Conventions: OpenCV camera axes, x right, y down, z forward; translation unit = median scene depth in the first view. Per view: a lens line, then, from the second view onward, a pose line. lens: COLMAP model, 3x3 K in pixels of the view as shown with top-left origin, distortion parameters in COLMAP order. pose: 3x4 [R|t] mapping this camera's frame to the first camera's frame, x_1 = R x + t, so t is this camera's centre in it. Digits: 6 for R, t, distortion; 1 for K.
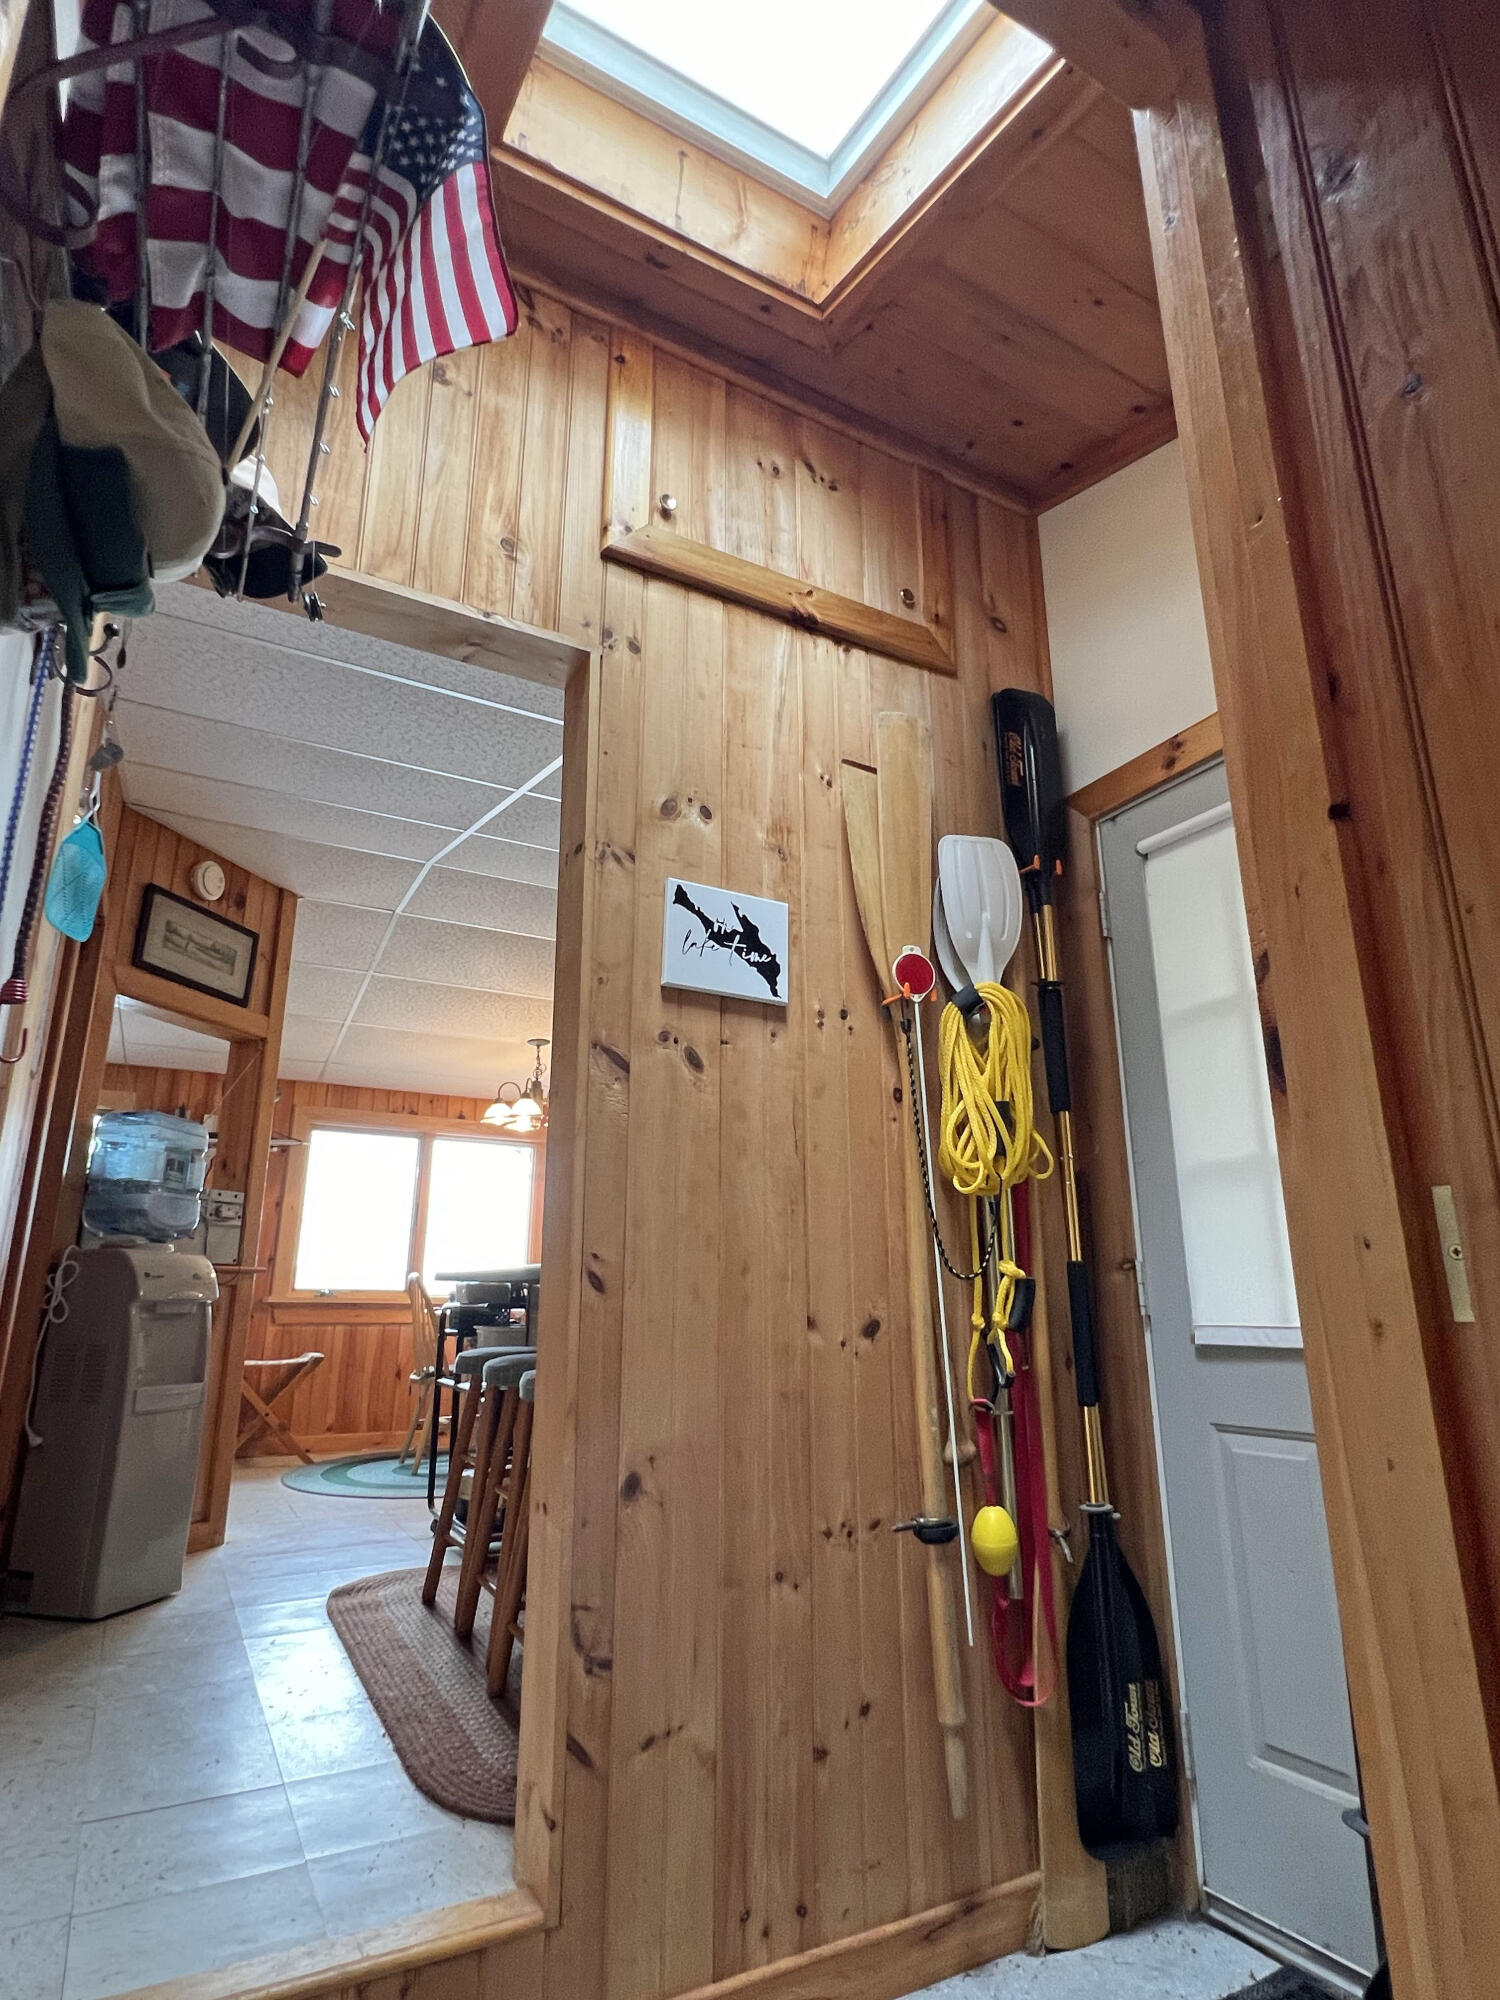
lens RADIAL K [[1071.7, 0, 758.6], [0, 1071.7, 1014.1], [0, 0, 1]] dist [0.005248, 0.000308]
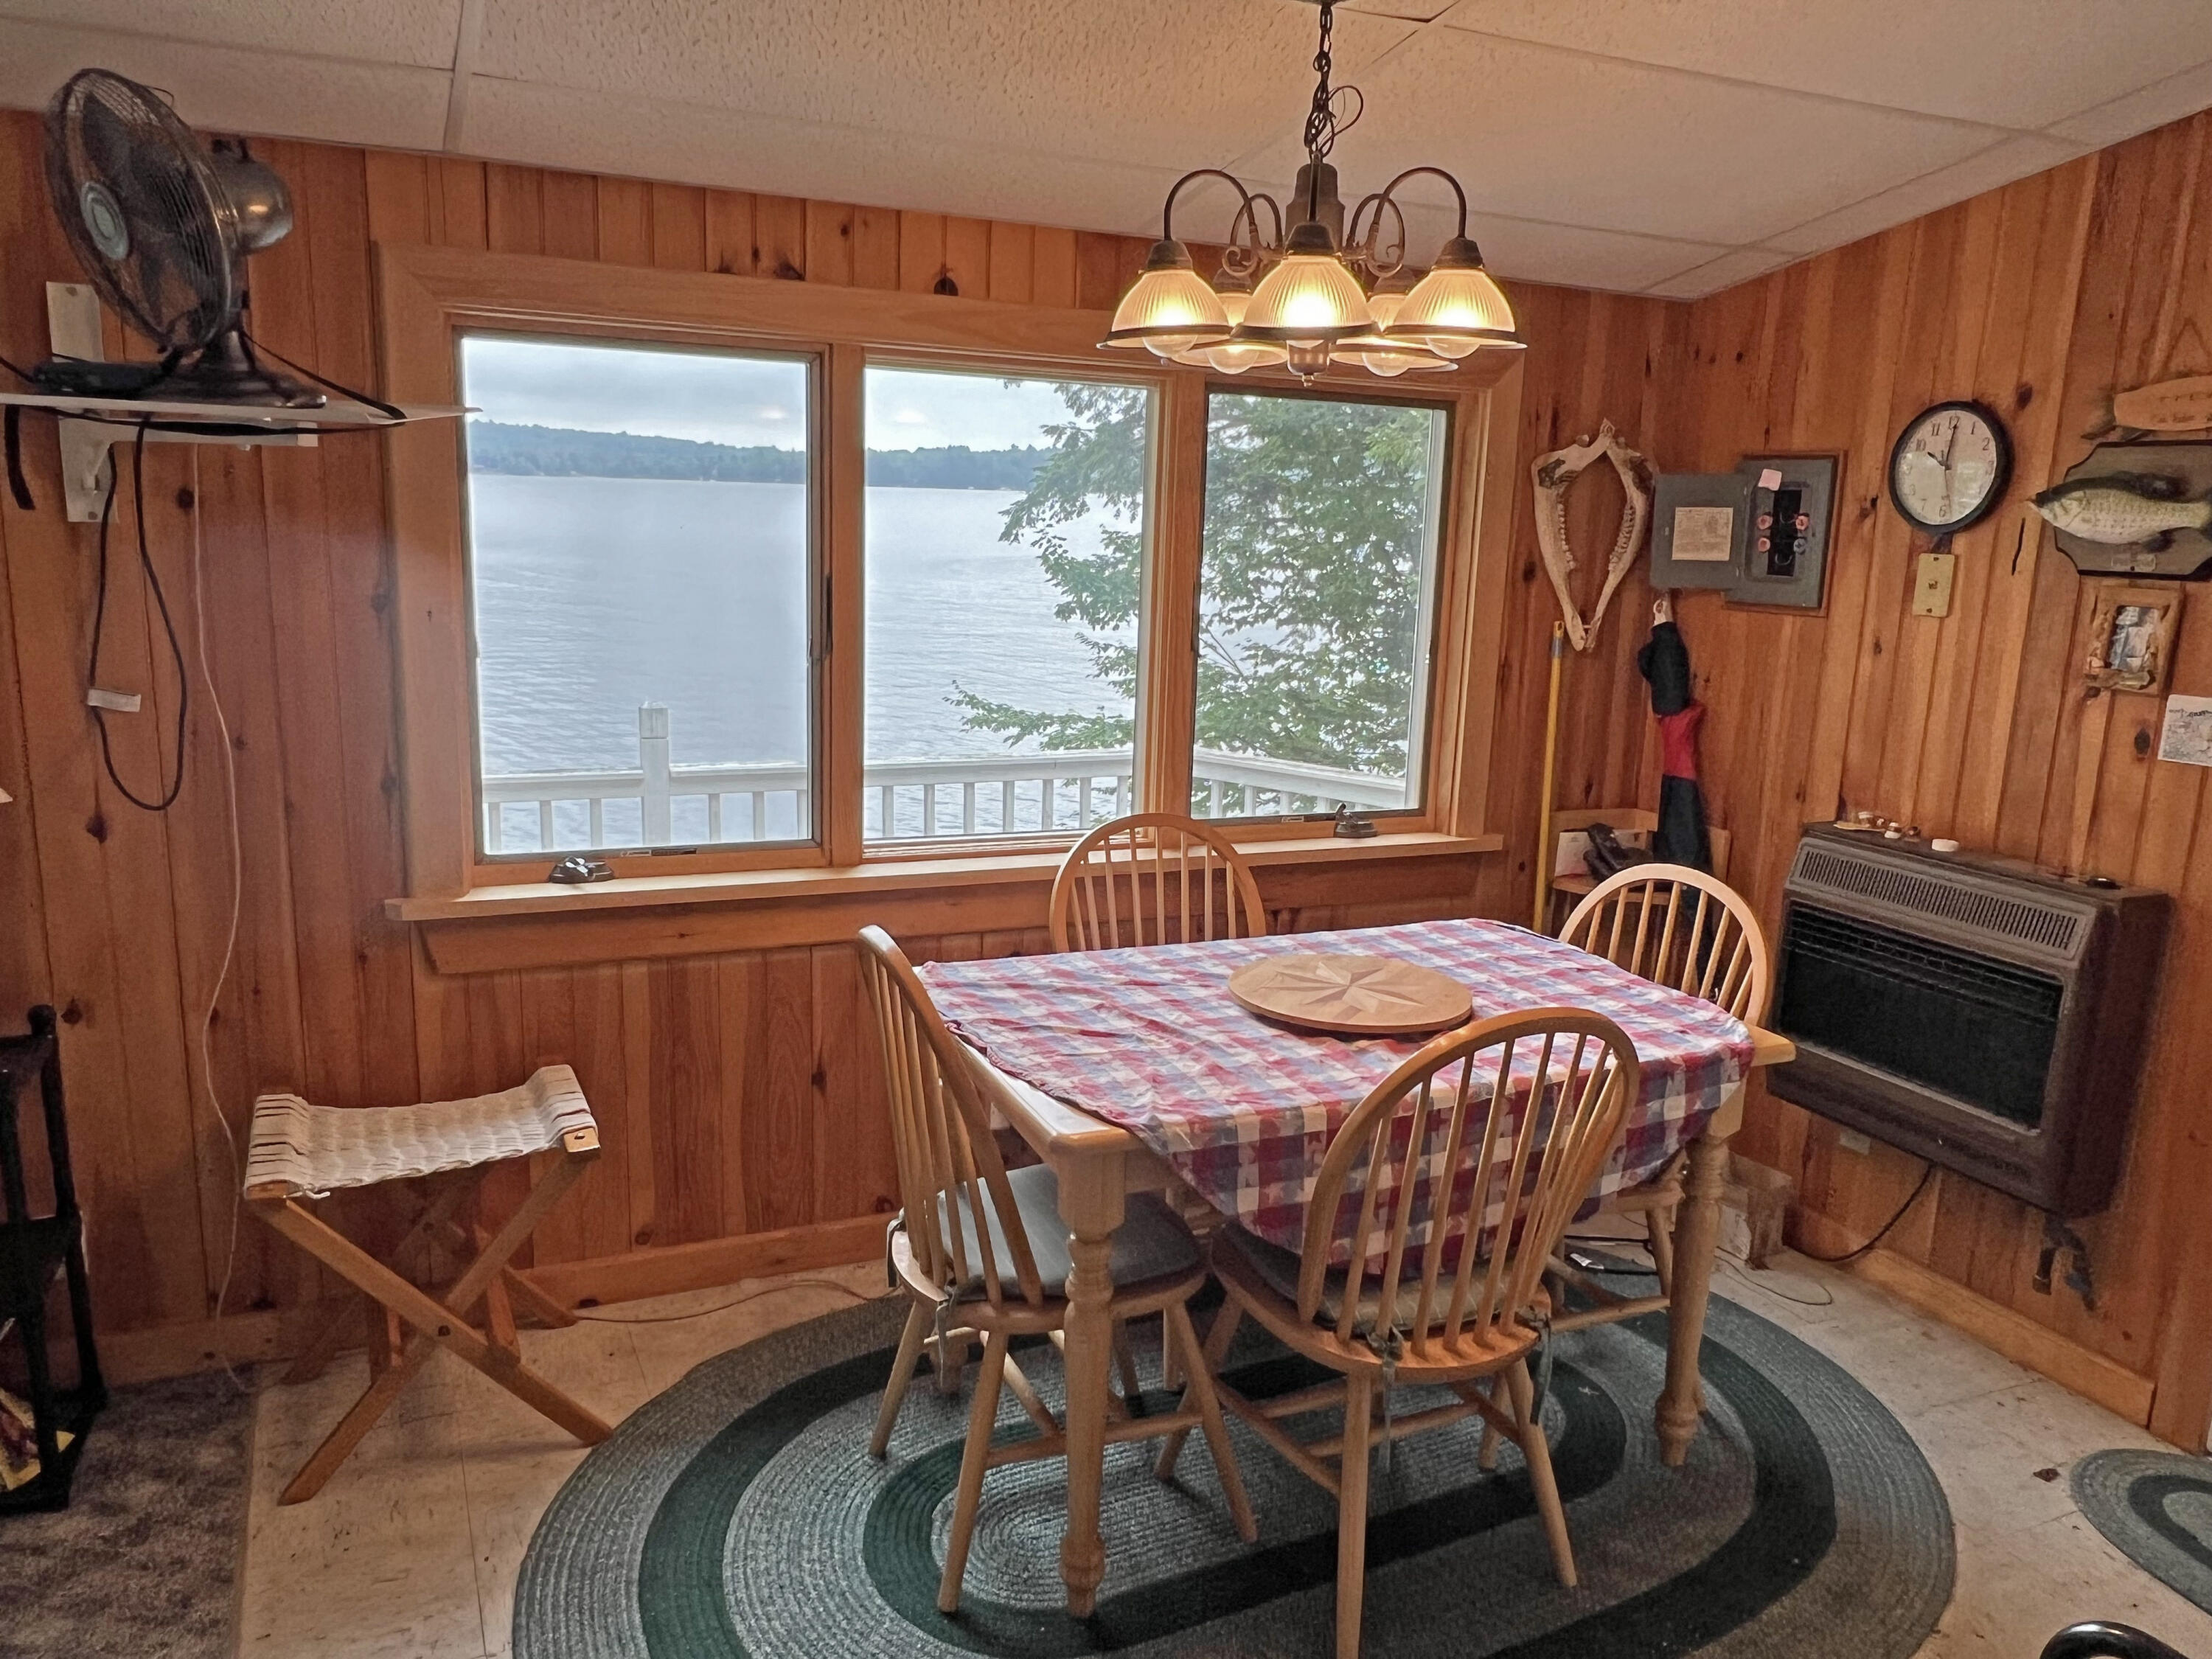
lens RADIAL K [[1599.7, 0, 1087.6], [0, 1599.7, 839.7], [0, 0, 1]] dist [0.011129, -0.015793]
pose [[0.996168, 0.046079, -0.074340, -0.223191], [-0.007081, 0.889662, 0.456565, 0.033415], [0.087175, -0.454289, 0.886579, 0.609812]]
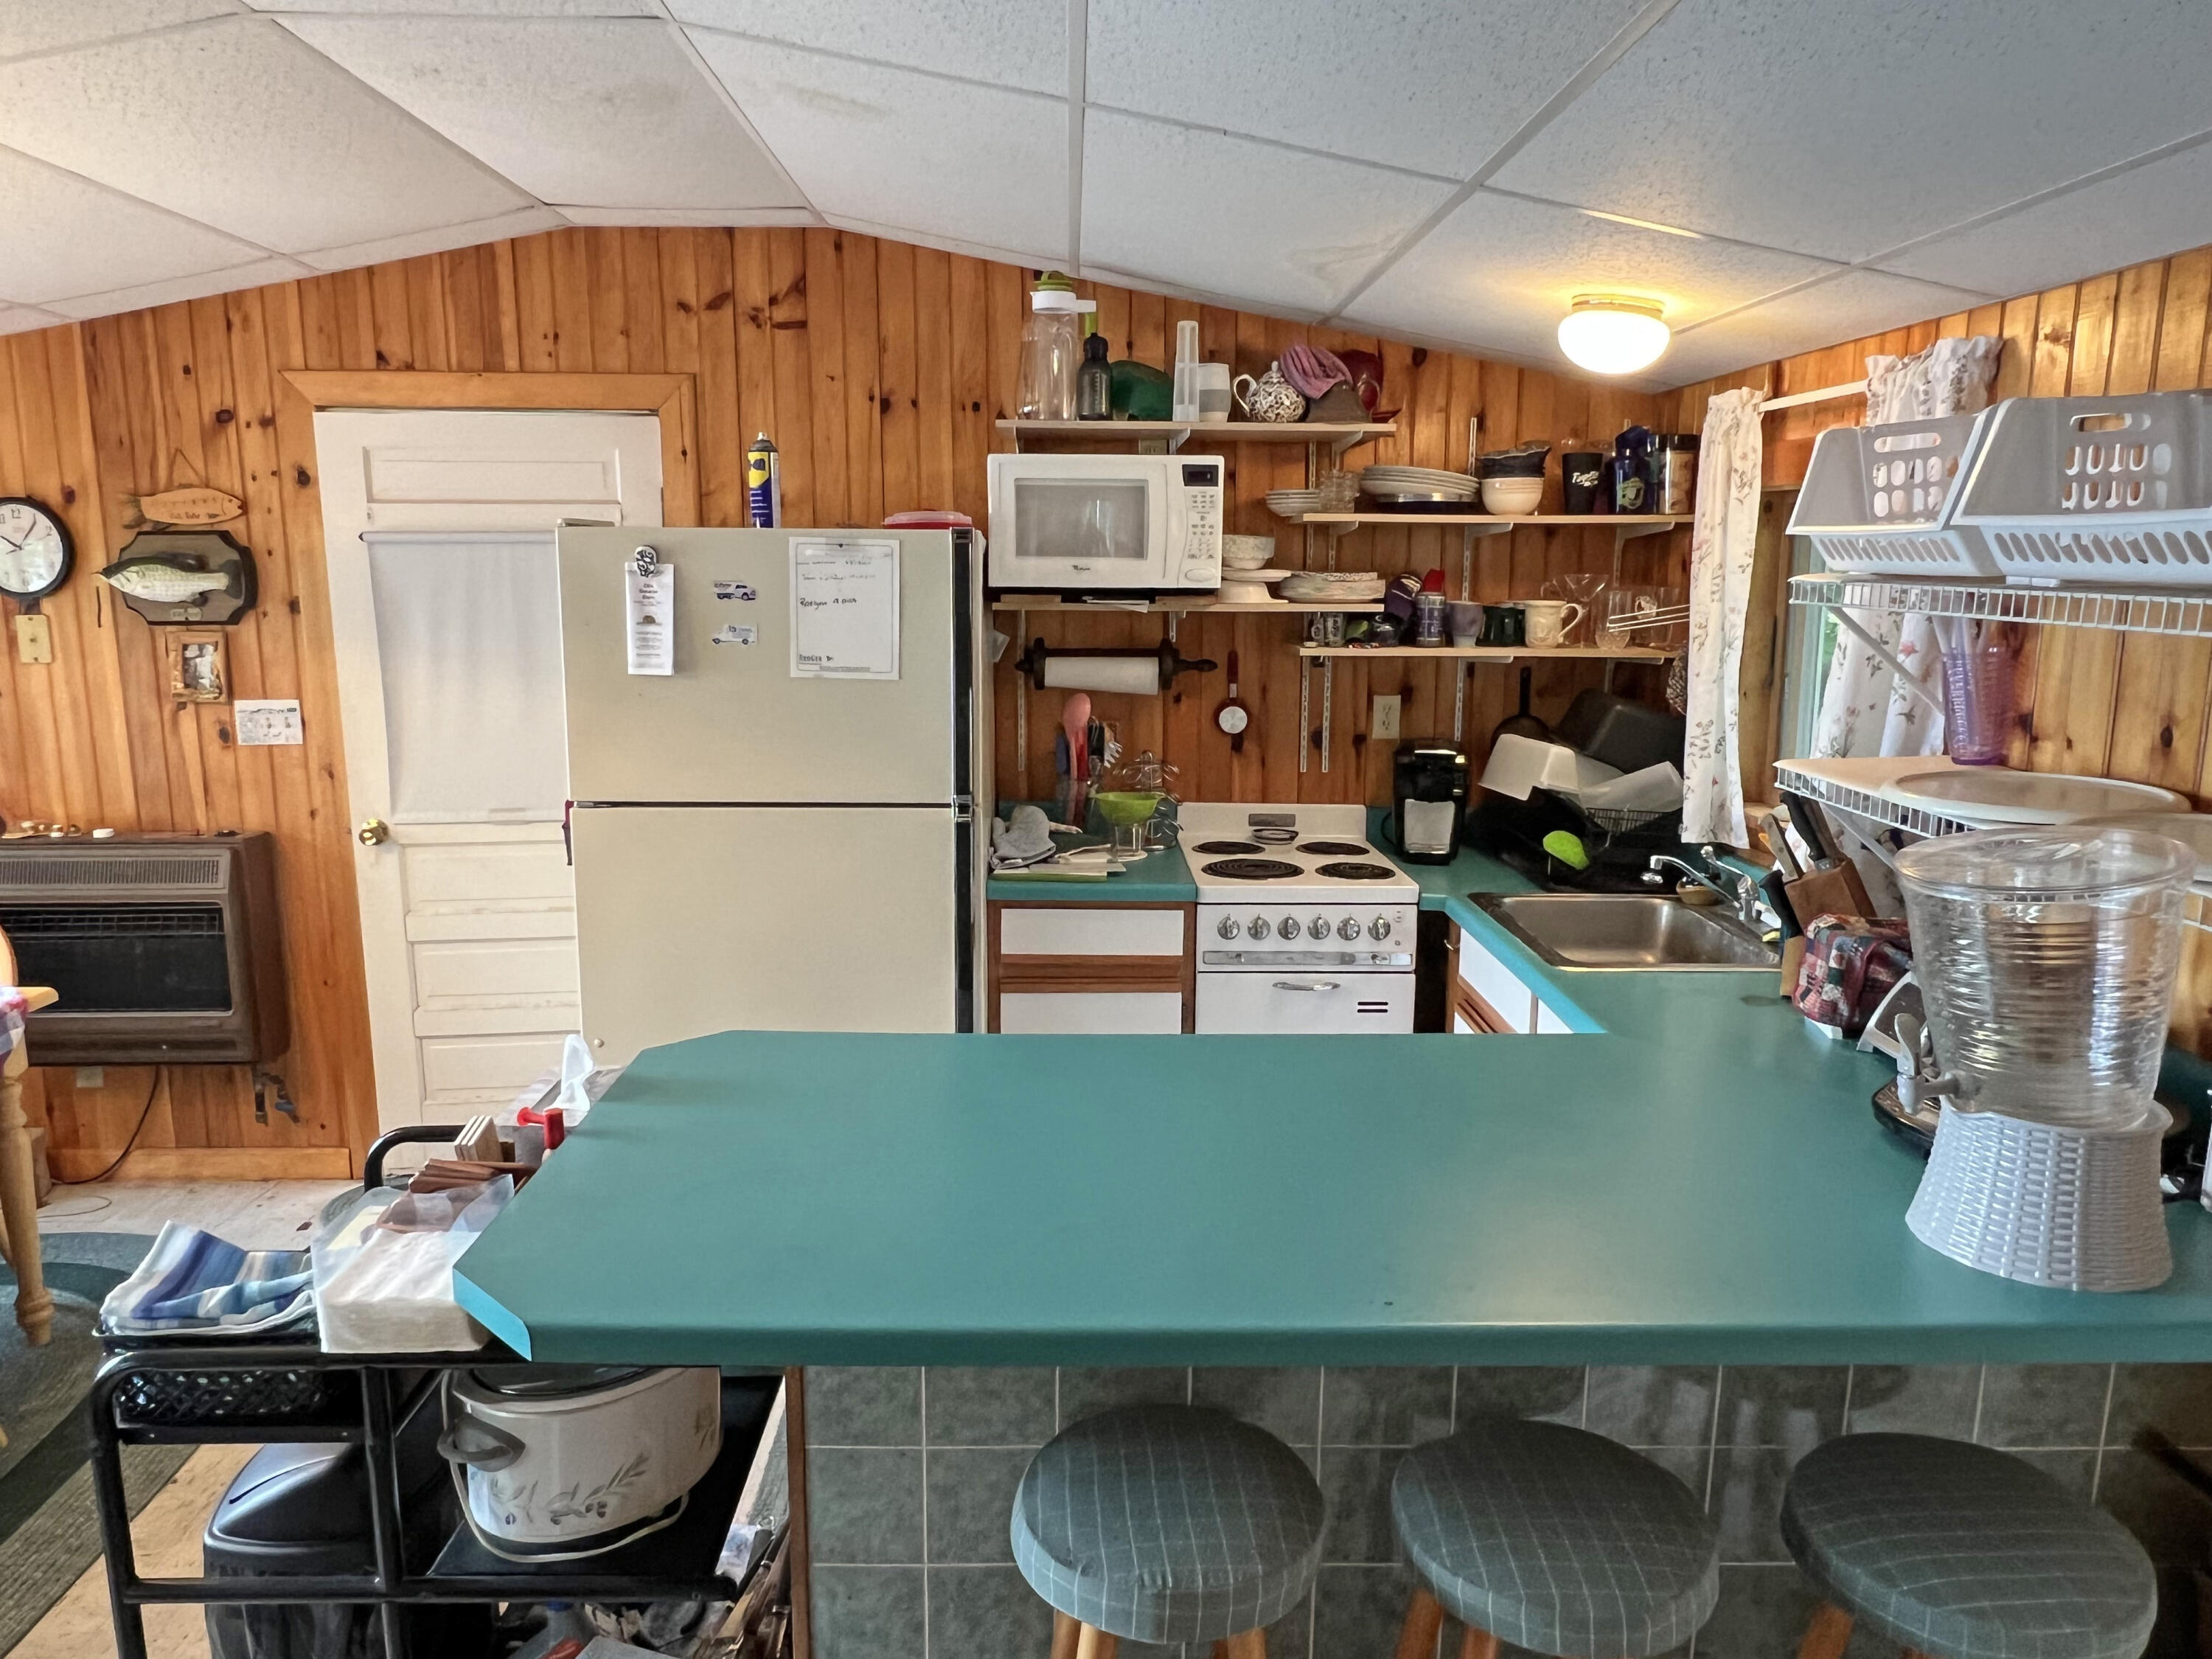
lens RADIAL K [[1469.8, 0, 1110.2], [0, 1469.8, 840.9], [0, 0, 1]] dist [-0.000197, -0.004674]
pose [[0.465116, -0.161306, 0.870430, -0.331486], [-0.233108, 0.926240, 0.296211, -0.013455], [-0.854007, -0.340677, 0.393207, 0.477369]]
